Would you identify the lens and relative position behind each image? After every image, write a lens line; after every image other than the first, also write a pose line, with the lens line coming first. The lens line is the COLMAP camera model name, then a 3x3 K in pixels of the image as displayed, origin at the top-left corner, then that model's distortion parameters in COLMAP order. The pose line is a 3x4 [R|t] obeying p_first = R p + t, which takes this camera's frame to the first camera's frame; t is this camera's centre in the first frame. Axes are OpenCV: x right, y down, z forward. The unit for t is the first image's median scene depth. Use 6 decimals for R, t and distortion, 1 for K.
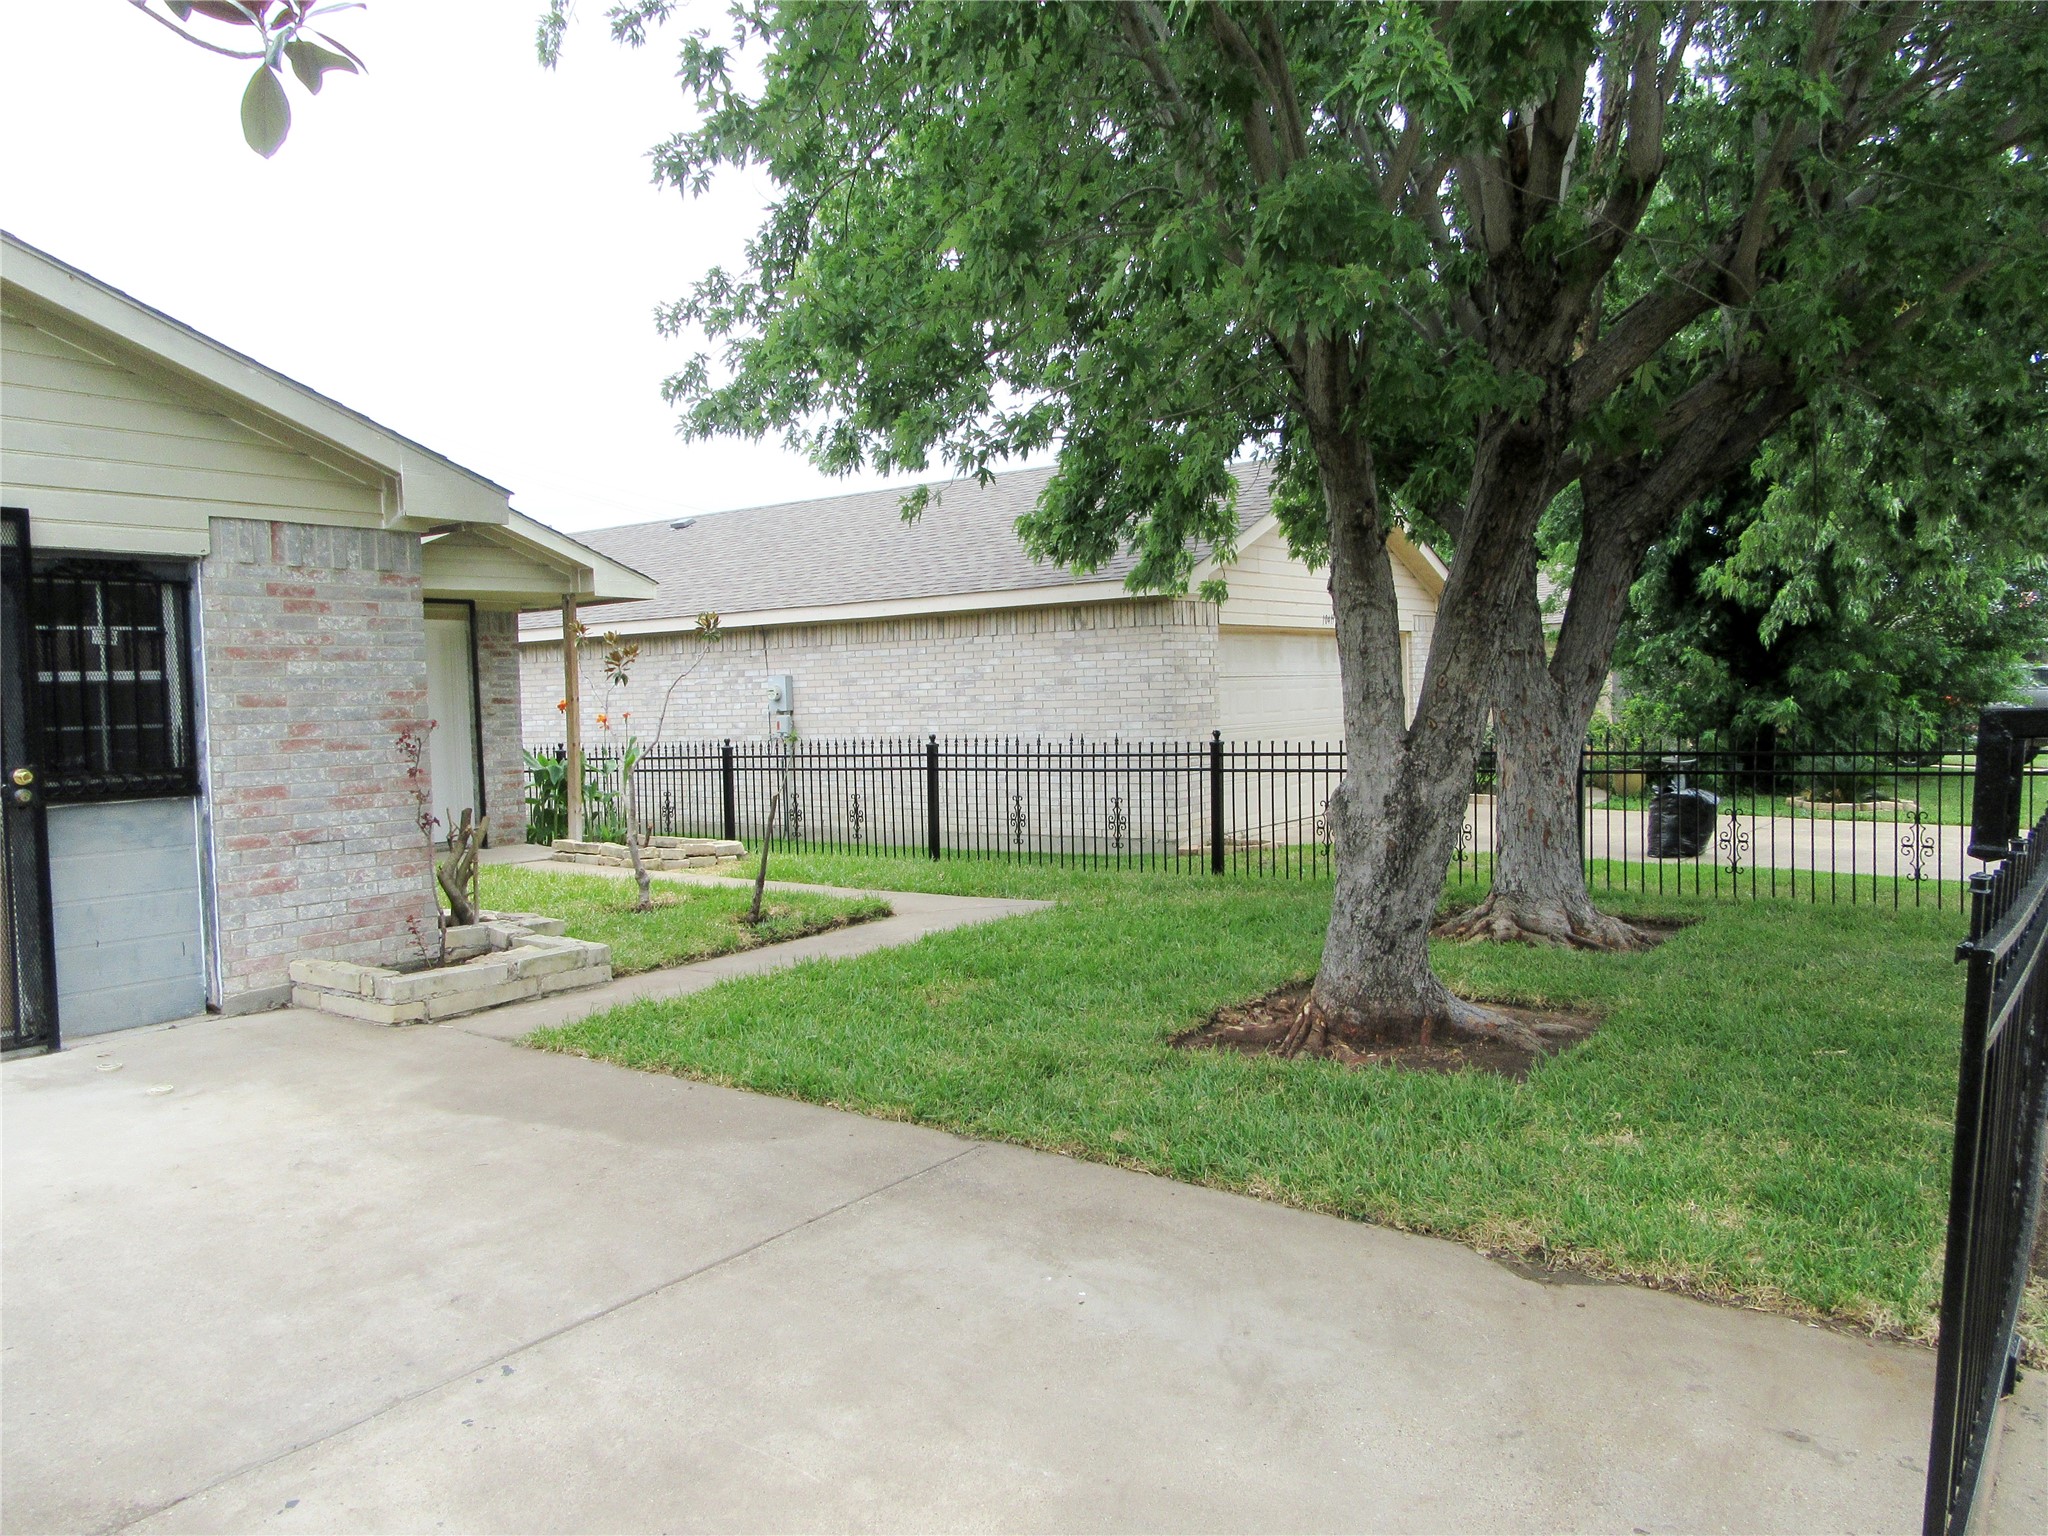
lens RADIAL K [[1512.7, 0, 1024.0], [0, 1512.7, 768.0], [0, 0, 1]] dist [-0.015267, 0.022743]
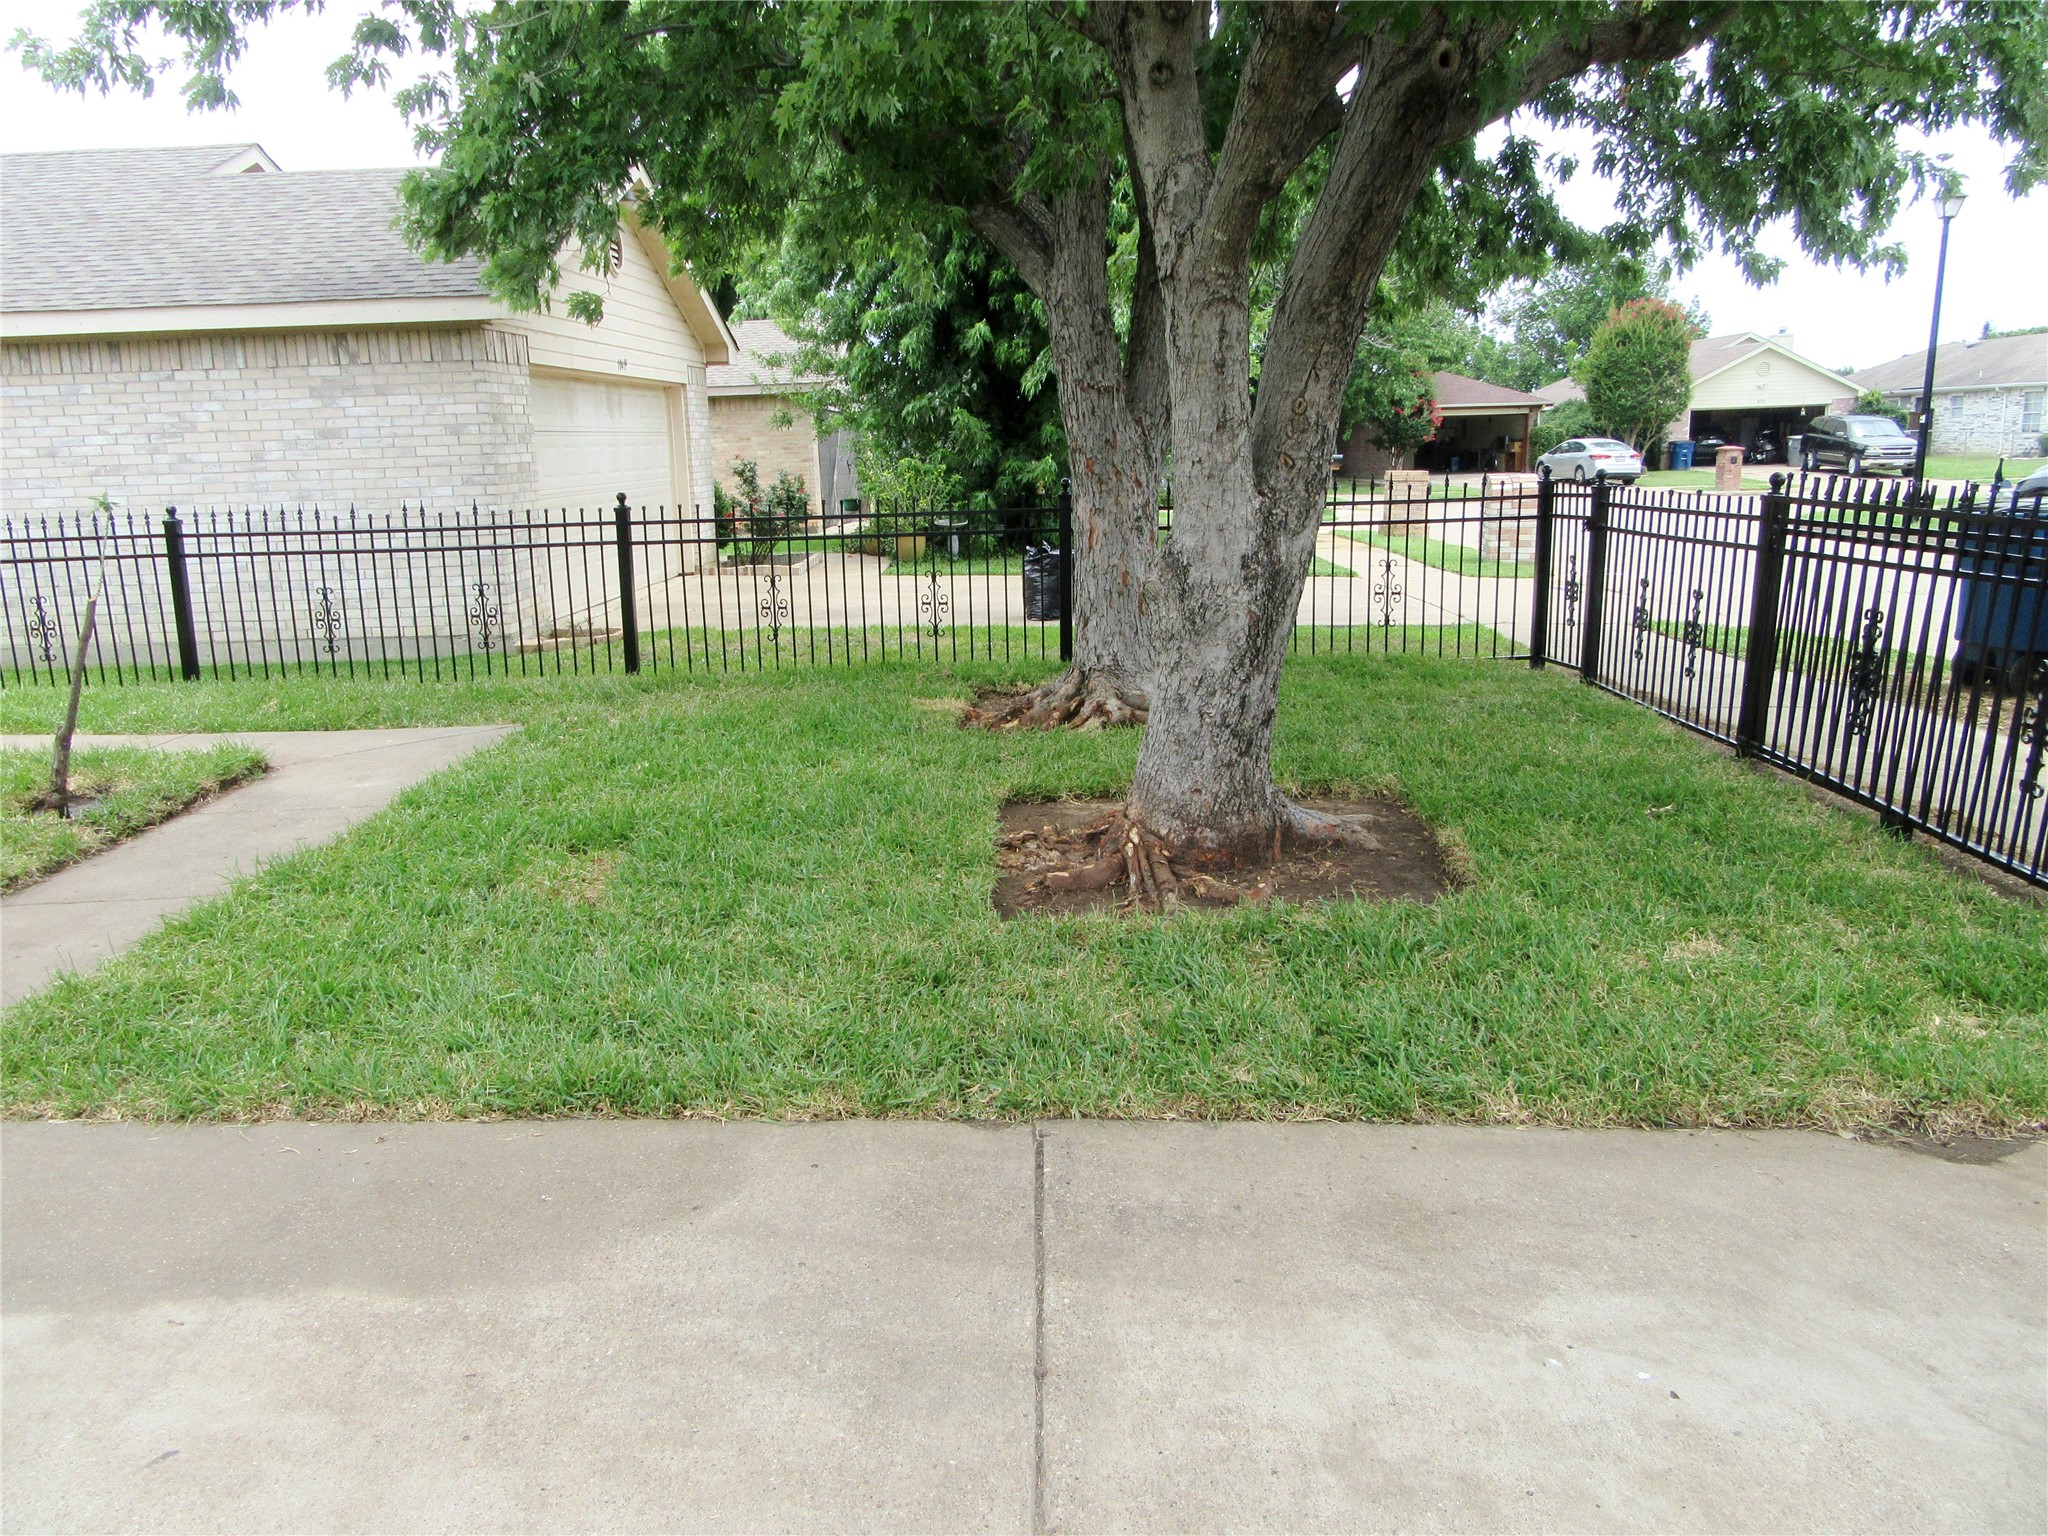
lens RADIAL K [[1512.7, 0, 1024.0], [0, 1512.7, 768.0], [0, 0, 1]] dist [-0.015267, 0.022743]
pose [[0.827826, -0.112412, 0.549606, -0.291926], [0.030513, 0.987290, 0.155974, 0.001526], [-0.560154, -0.112350, 0.820735, 0.408413]]
